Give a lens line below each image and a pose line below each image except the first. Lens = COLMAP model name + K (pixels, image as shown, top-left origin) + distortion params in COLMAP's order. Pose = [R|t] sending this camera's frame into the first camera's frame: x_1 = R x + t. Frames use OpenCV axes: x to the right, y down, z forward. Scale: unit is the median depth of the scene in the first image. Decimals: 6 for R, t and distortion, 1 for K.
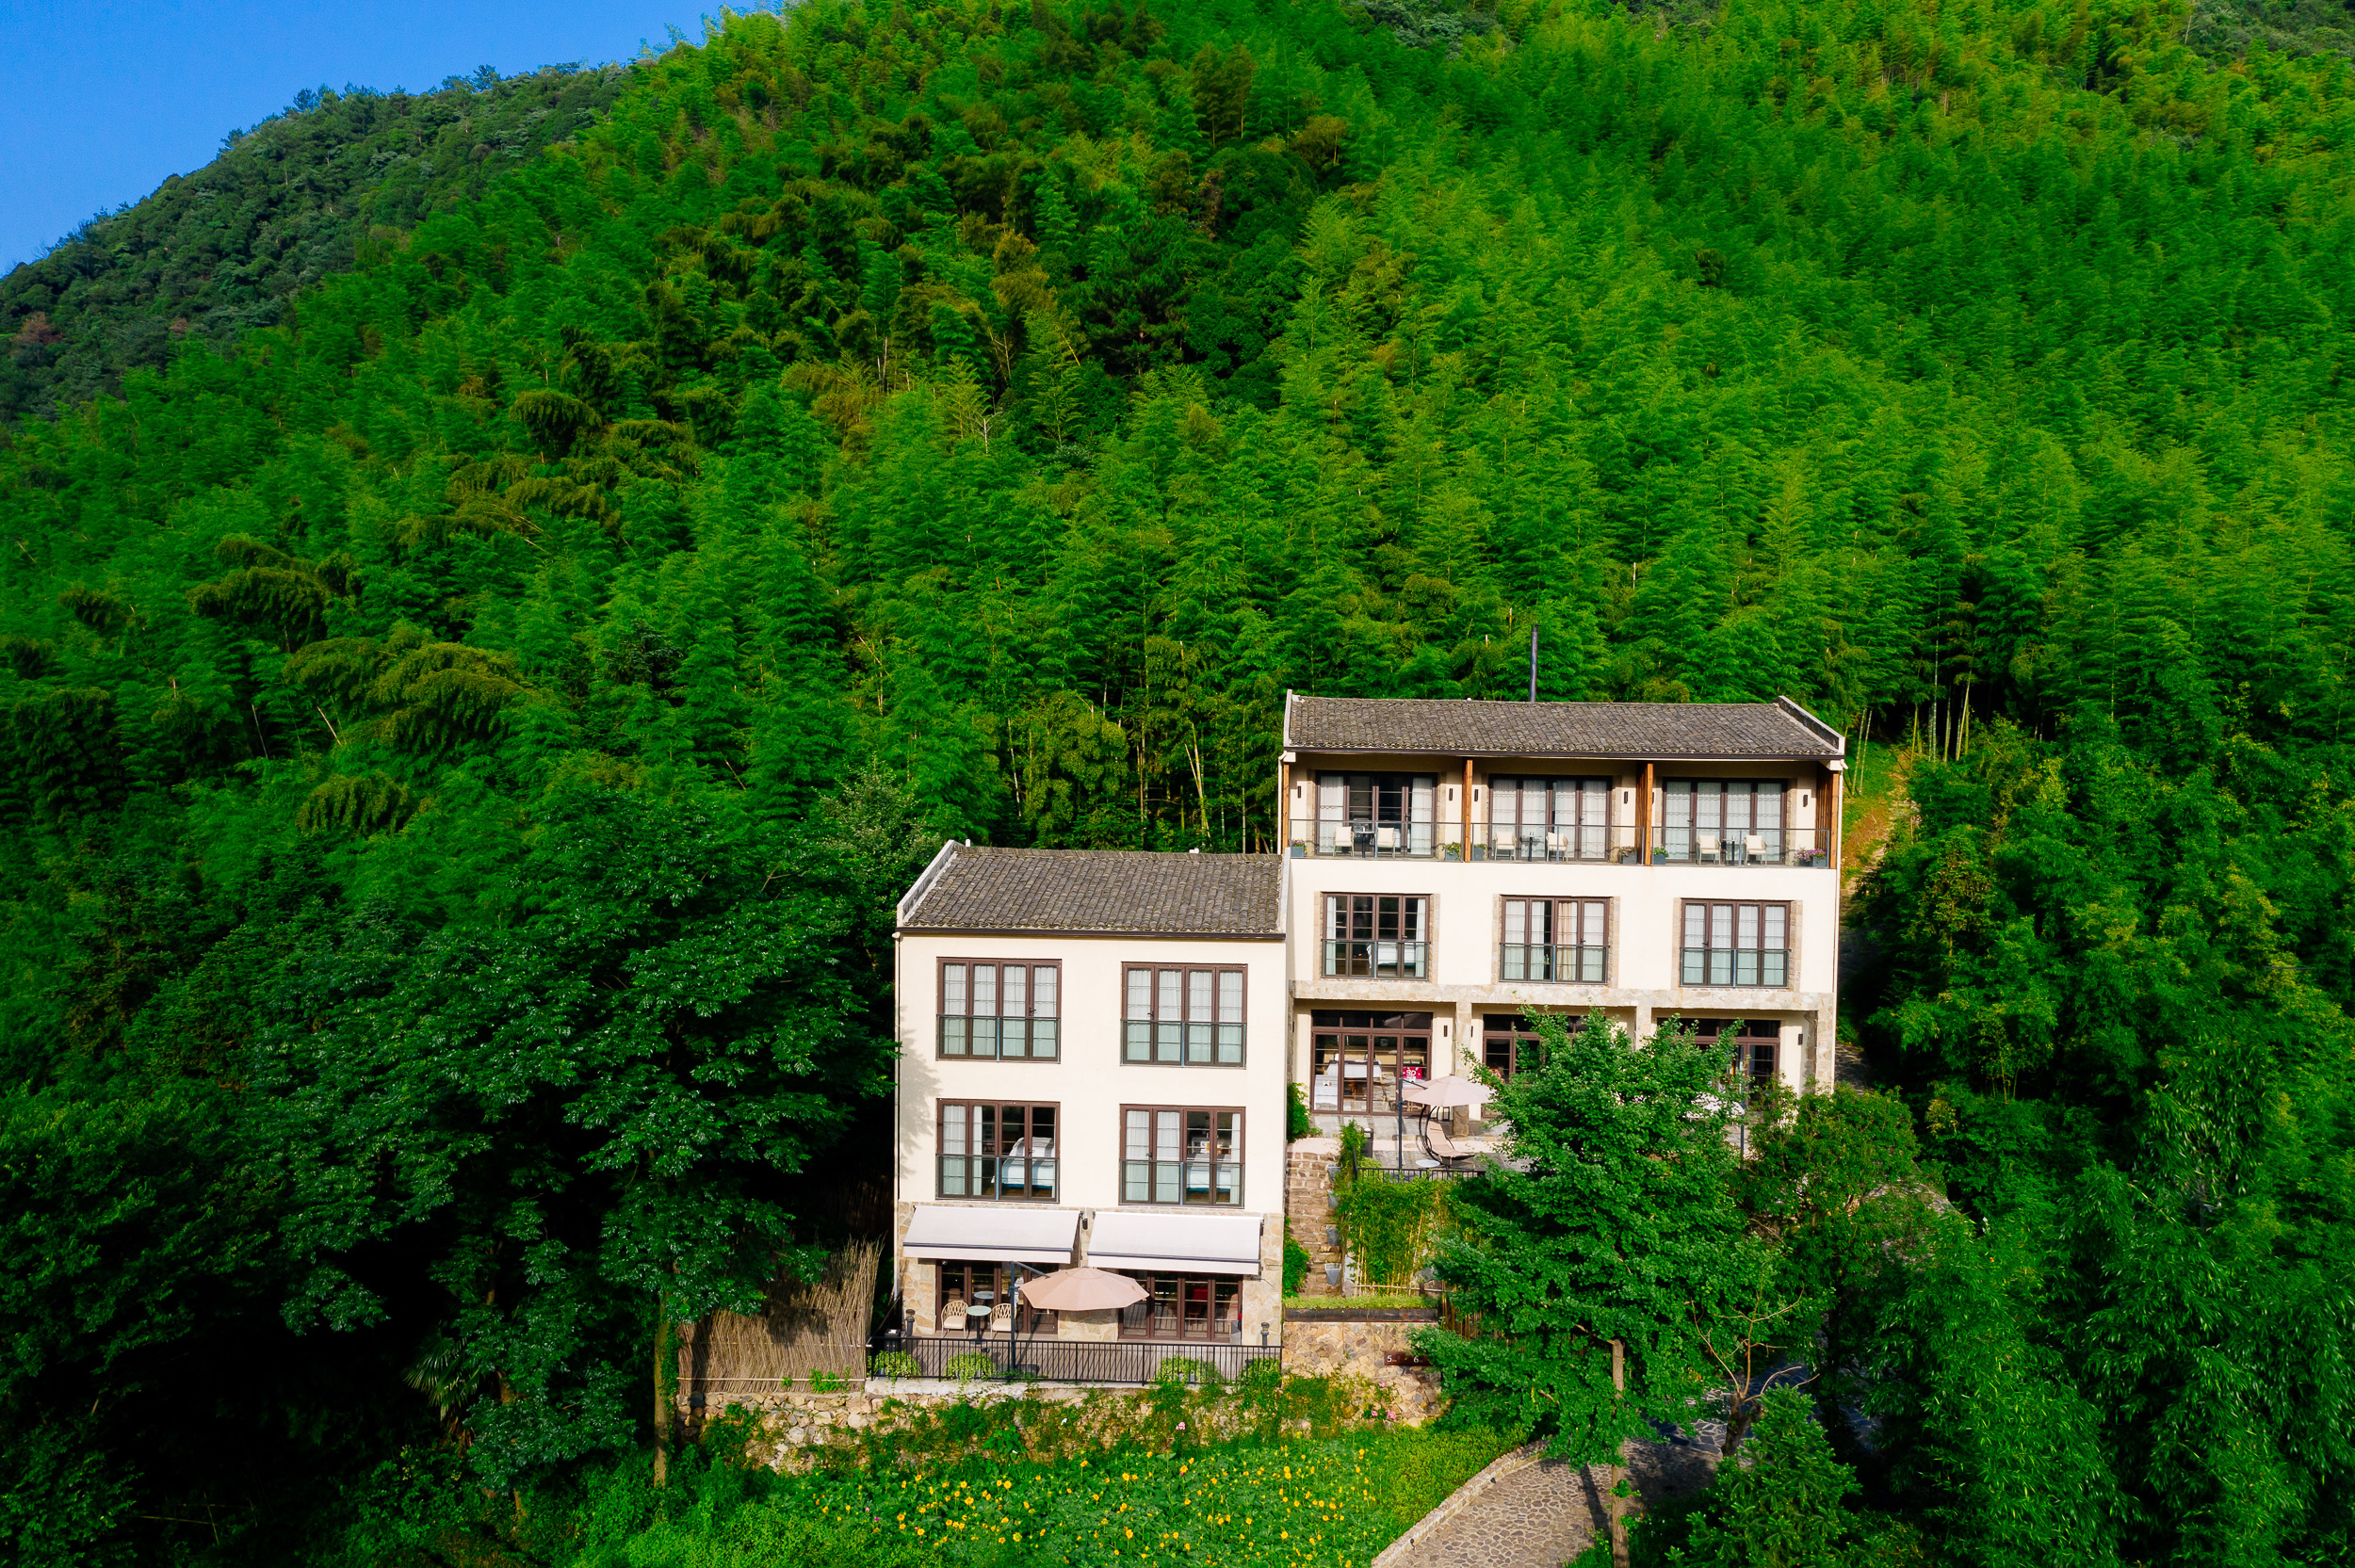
lens RADIAL K [[1902.8, 0, 1175.8], [0, 1902.8, 791.9], [0, 0, 1]] dist [-0.021275, -0.017167]
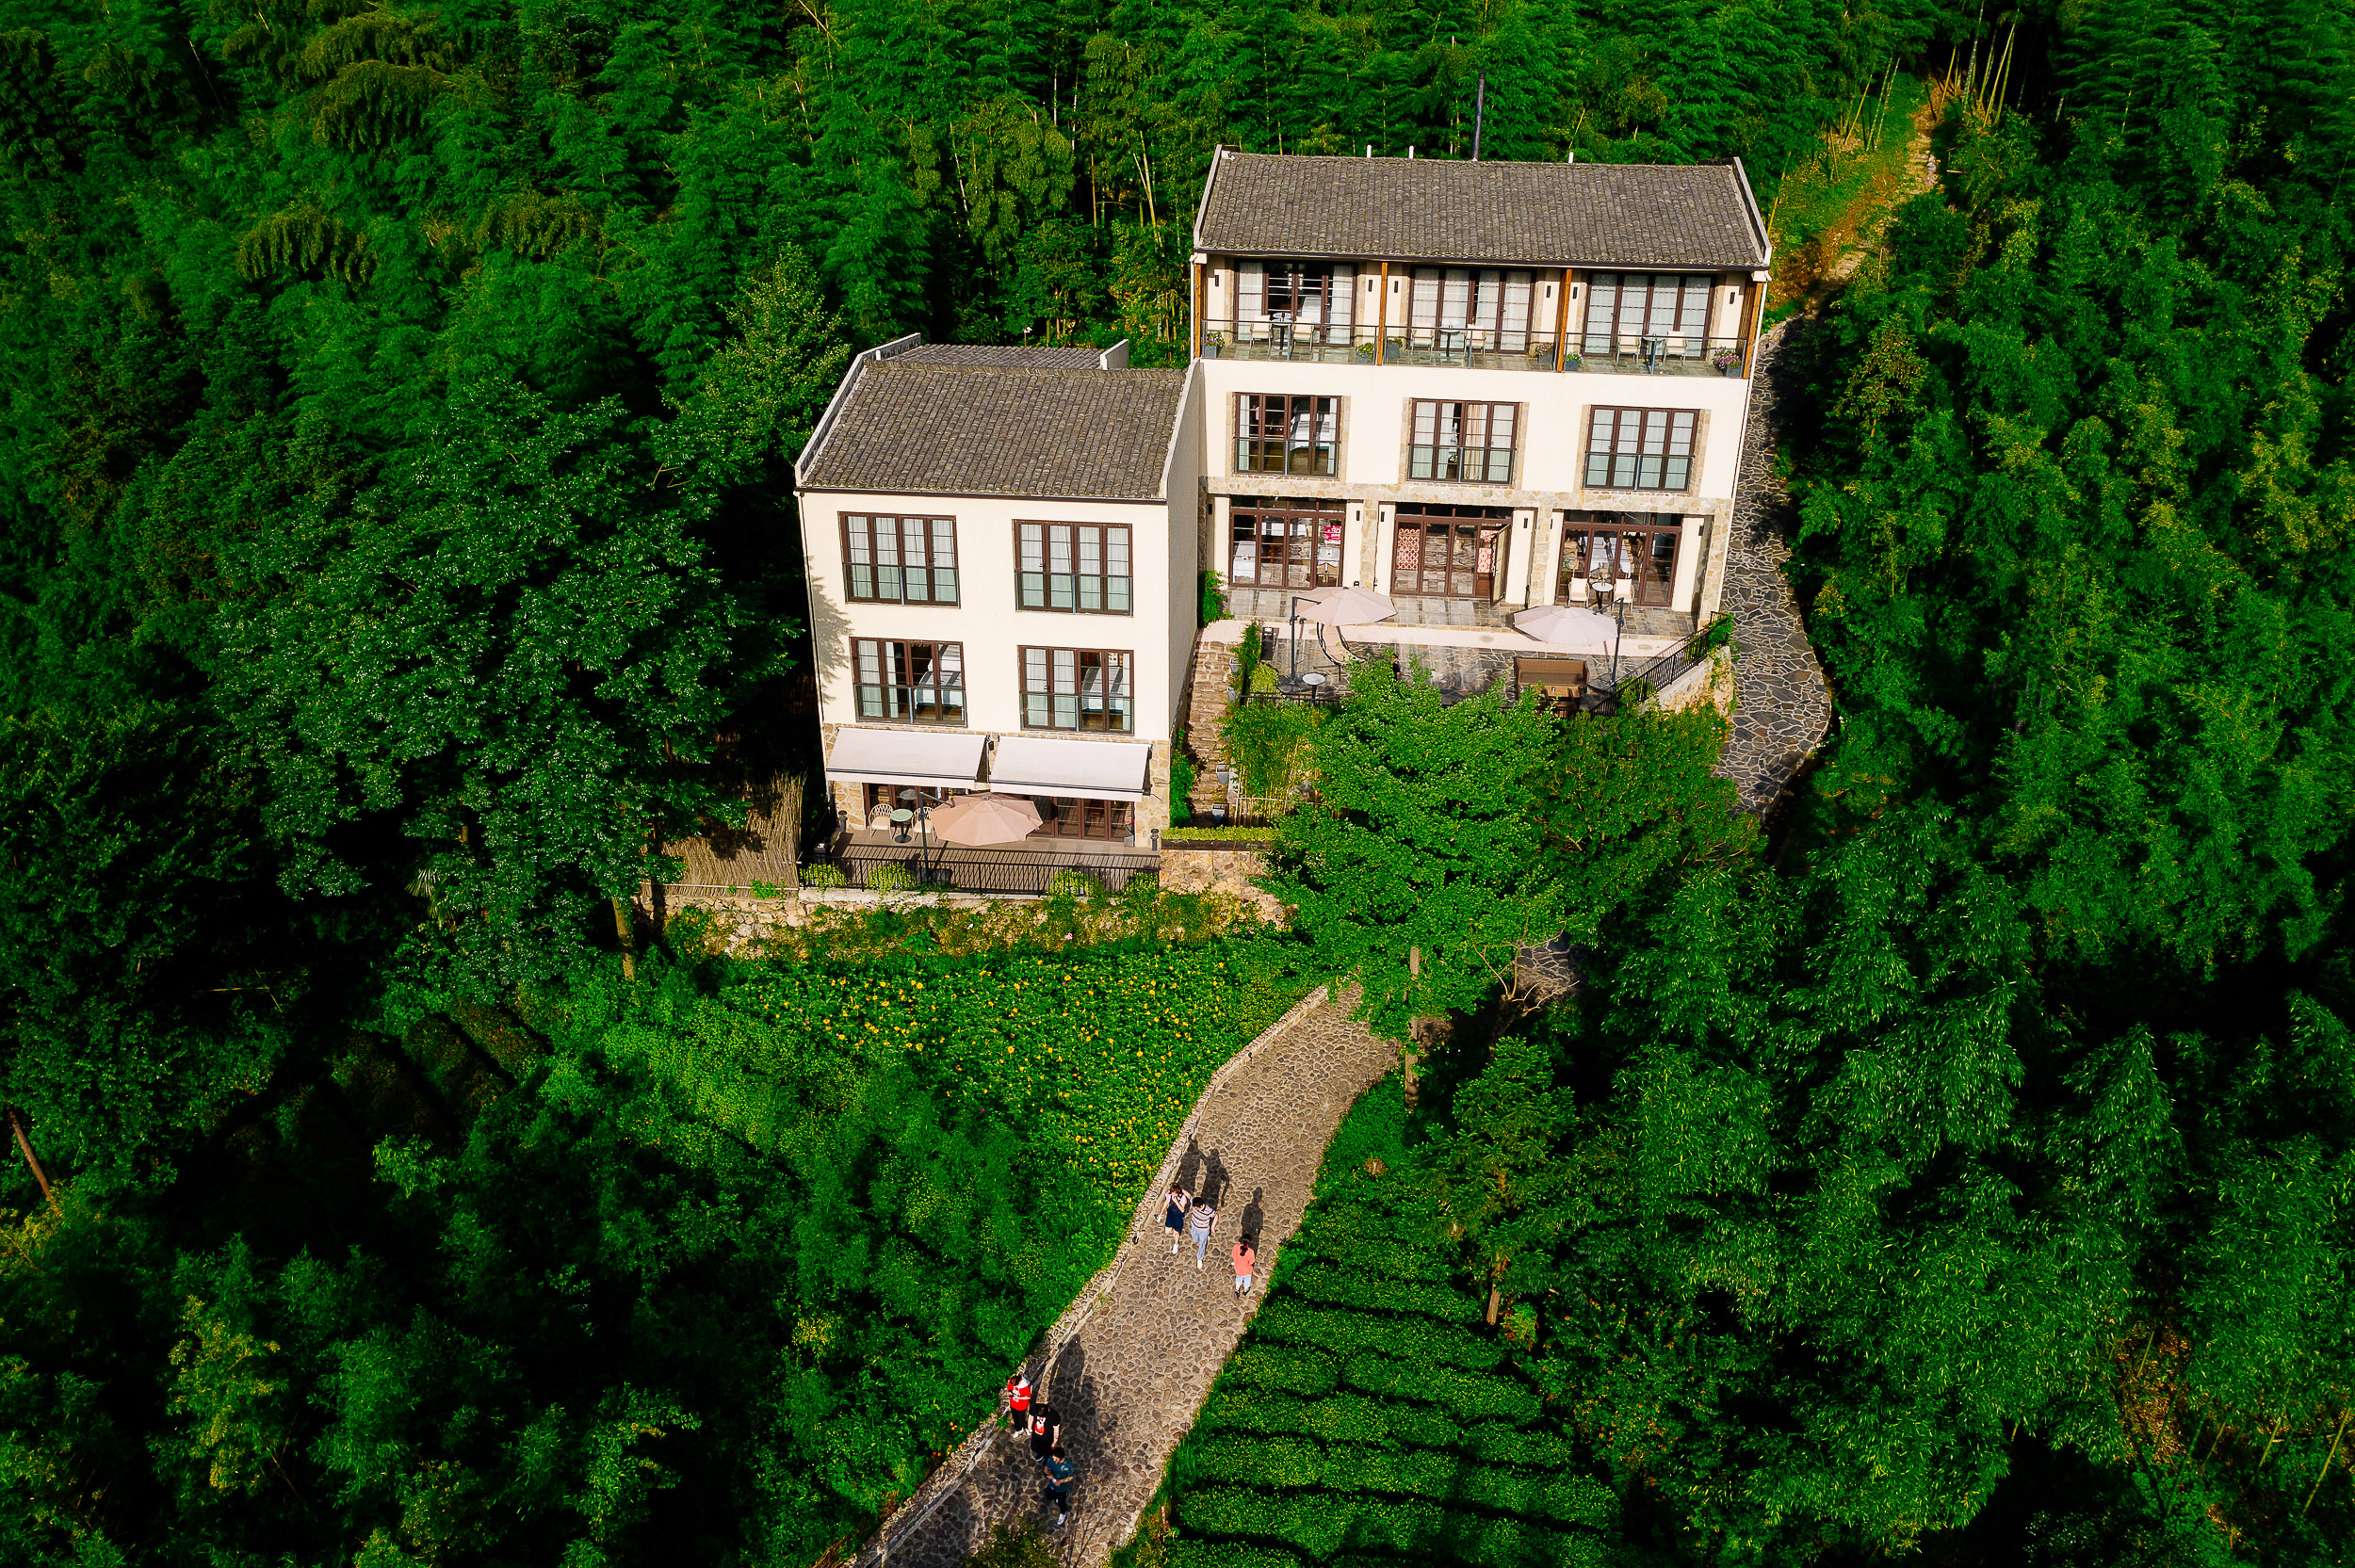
lens RADIAL K [[1902.8, 0, 1183.5], [0, 1902.8, 822.0], [0, 0, 1]] dist [-0.021275, -0.017167]
pose [[0.999183, 0.012309, -0.038500, 0.092433], [0.006211, 0.894437, 0.447151, -0.196234], [0.039940, -0.447025, 0.893630, -0.004243]]
